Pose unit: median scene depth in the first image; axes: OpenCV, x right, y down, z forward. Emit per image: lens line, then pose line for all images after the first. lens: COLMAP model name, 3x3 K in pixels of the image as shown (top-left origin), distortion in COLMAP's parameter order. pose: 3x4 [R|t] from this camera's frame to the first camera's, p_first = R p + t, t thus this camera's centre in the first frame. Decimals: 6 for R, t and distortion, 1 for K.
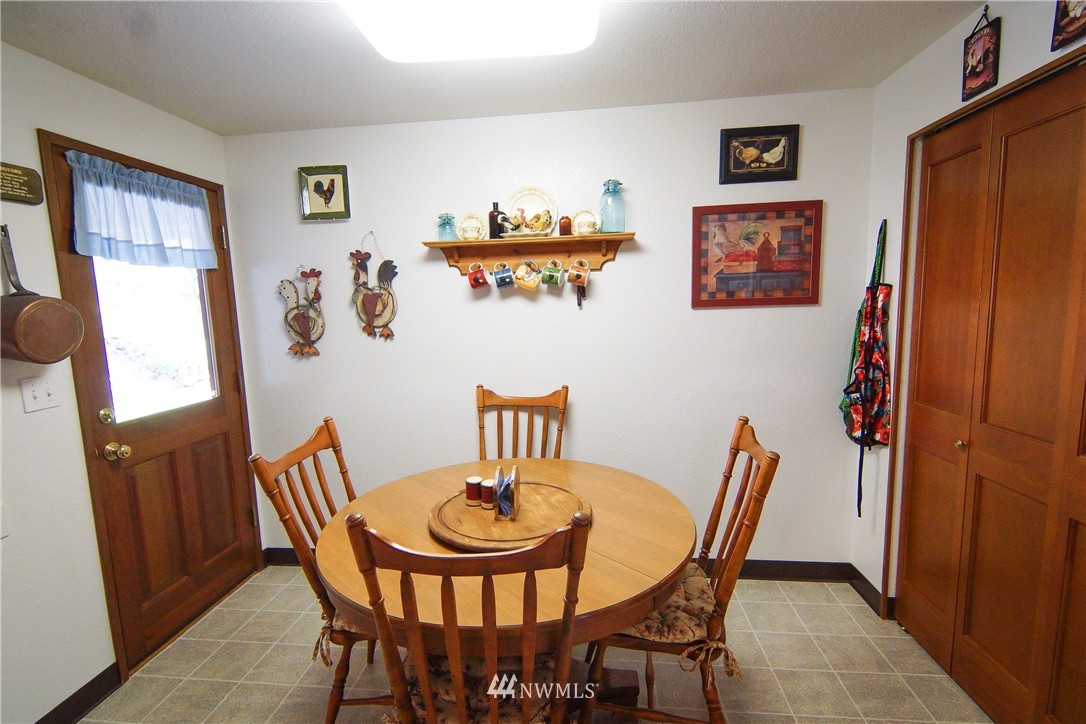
lens RADIAL K [[513.8, 0, 544.3], [0, 513.8, 367.1], [0, 0, 1]] dist [0.003404, -0.002647]
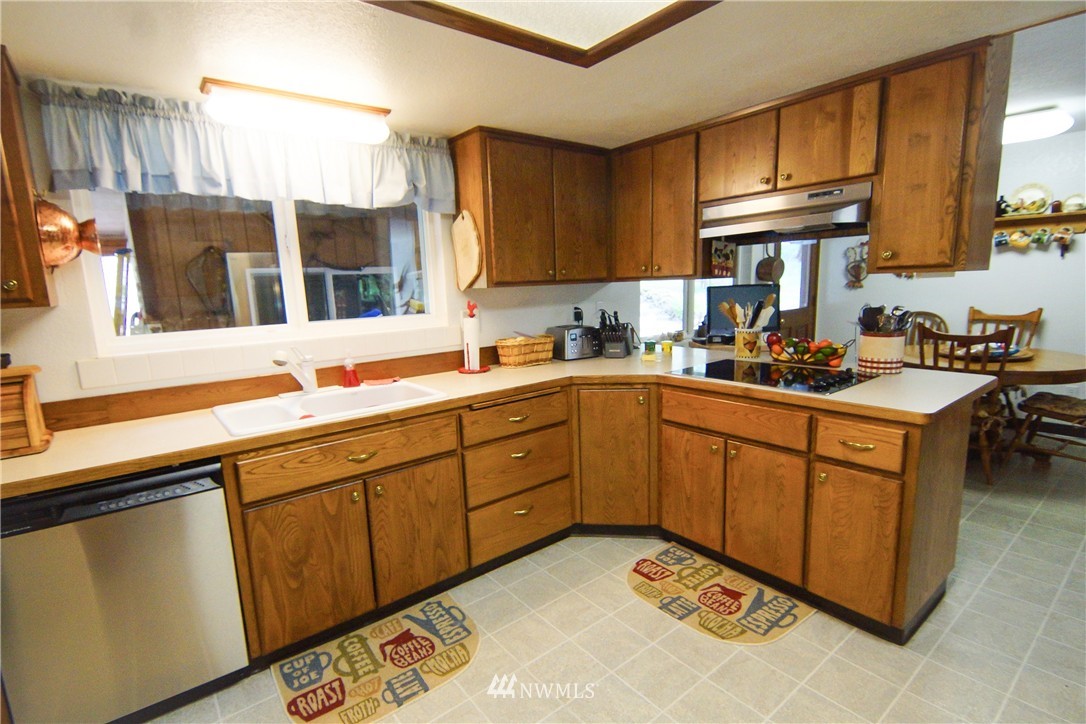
lens RADIAL K [[513.8, 0, 540.0], [0, 513.8, 369.5], [0, 0, 1]] dist [0.003404, -0.002647]
pose [[0.683513, 0.131023, -0.718083, 0.153127], [-0.075873, 0.991182, 0.108633, 0.173863], [0.725985, -0.019769, 0.687427, -1.252110]]
